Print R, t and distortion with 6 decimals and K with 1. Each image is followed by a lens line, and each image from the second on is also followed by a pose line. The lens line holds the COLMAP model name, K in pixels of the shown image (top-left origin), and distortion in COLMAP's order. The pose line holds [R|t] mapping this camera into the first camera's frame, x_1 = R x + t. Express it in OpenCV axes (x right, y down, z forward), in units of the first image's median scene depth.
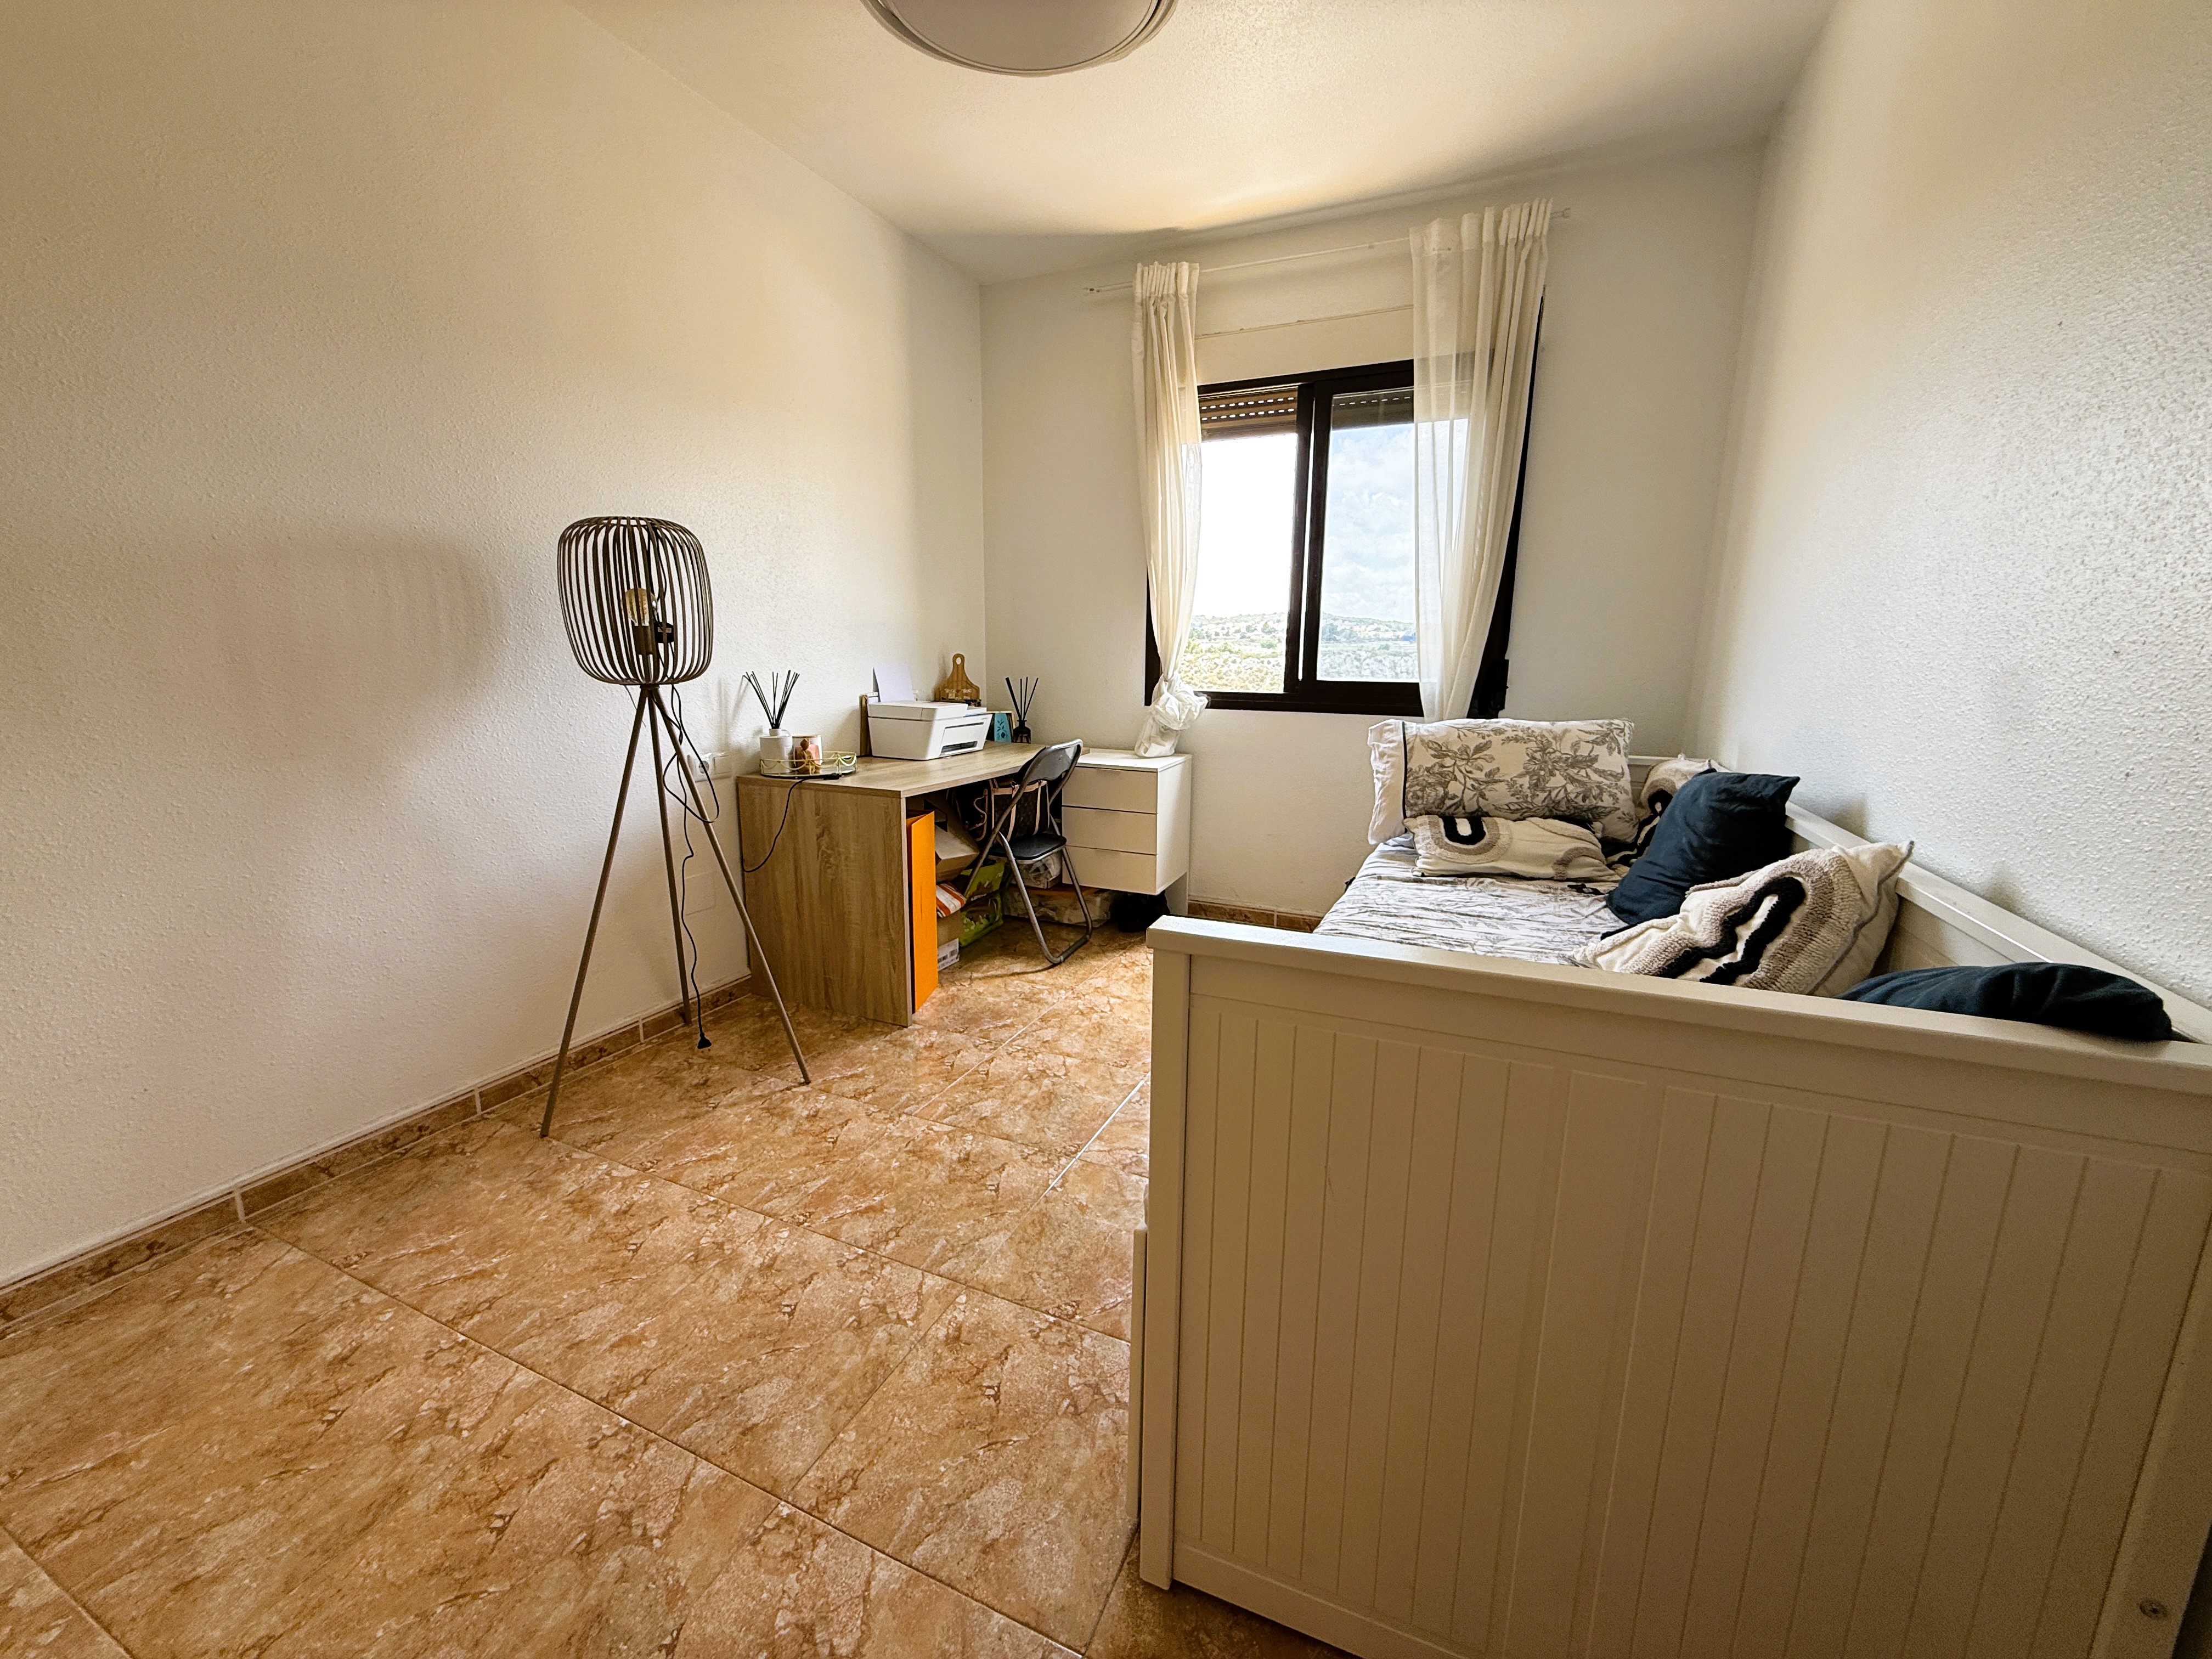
lens RADIAL K [[884.4, 0, 1082.1], [0, 884.4, 829.3], [0, 0, 1]] dist [-0.002423, -0.000285]
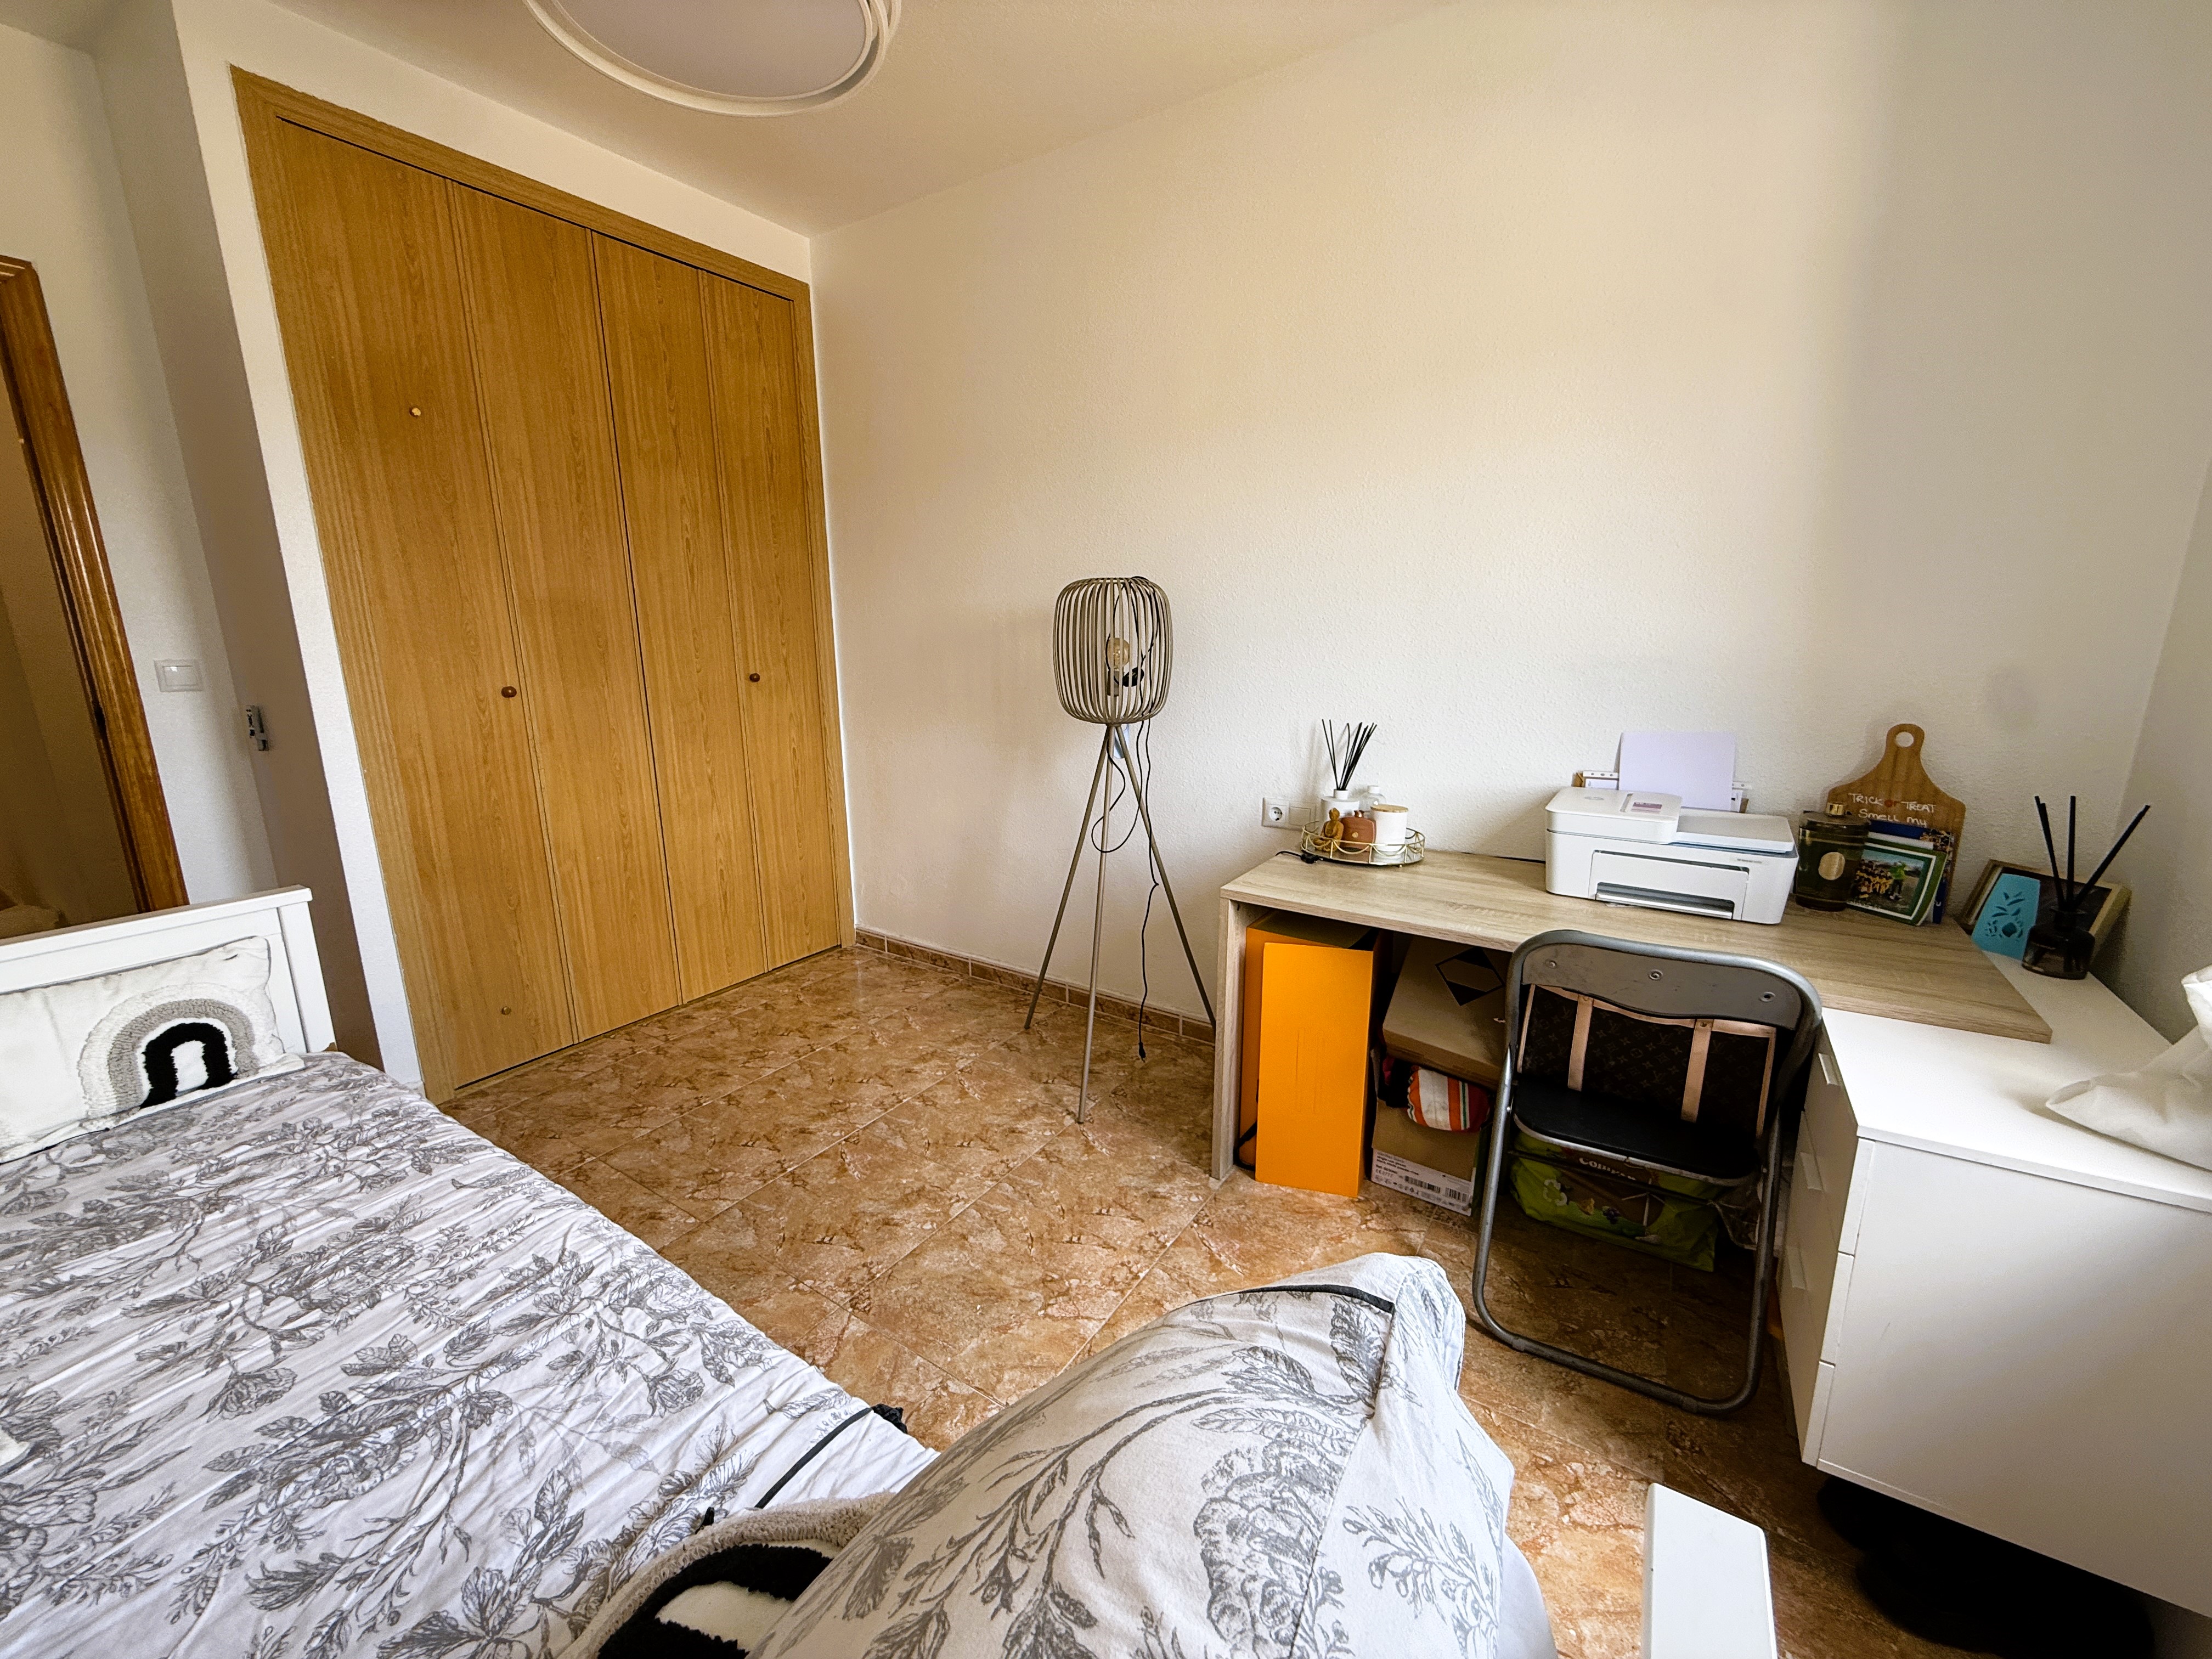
lens RADIAL K [[868.1, 0, 1106.0], [0, 868.1, 829.5], [0, 0, 1]] dist [-0.001618, -0.000045]
pose [[-0.133748, 0.213760, -0.967687, 0.513262], [-0.194182, 0.951879, 0.237107, -0.244675], [0.971805, 0.219620, -0.085803, 0.919254]]
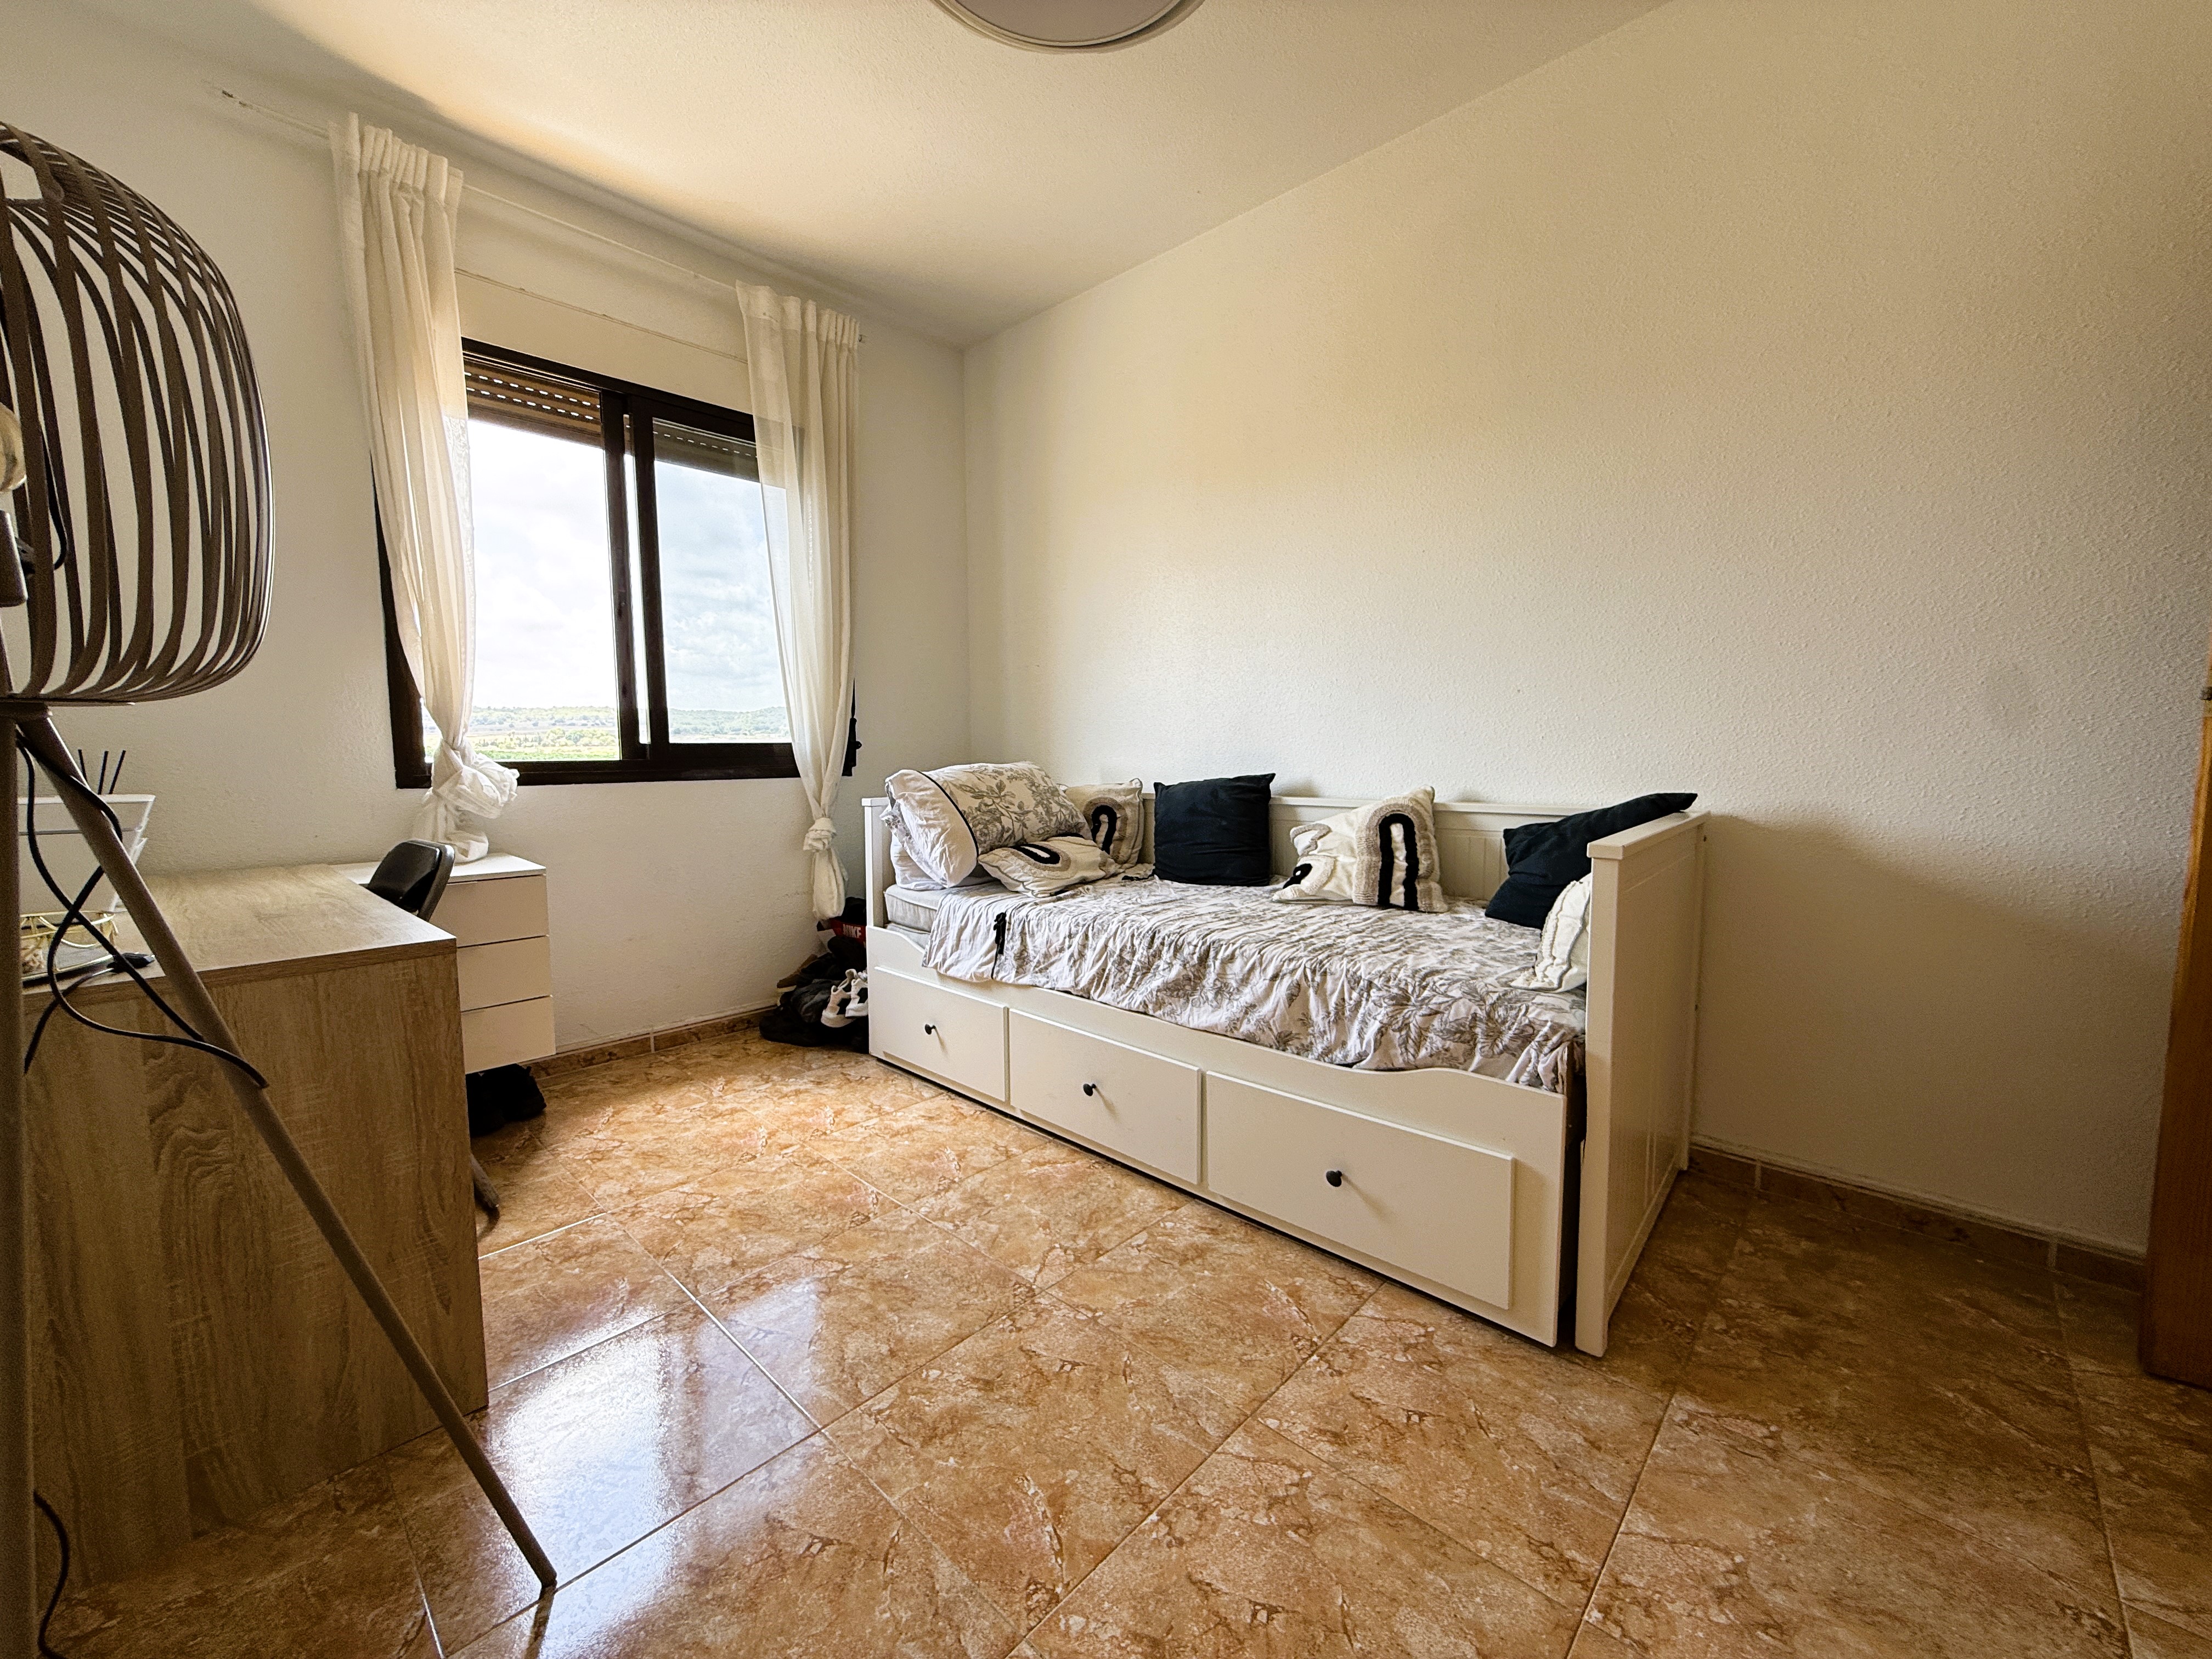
lens RADIAL K [[893.3, 0, 1106.0], [0, 893.3, 829.5], [0, 0, 1]] dist [-0.001974, -0.000446]
pose [[0.306962, -0.097355, 0.946729, -0.546803], [0.198079, 0.979506, 0.036502, -0.047457], [-0.930881, 0.176322, 0.319955, 0.457268]]
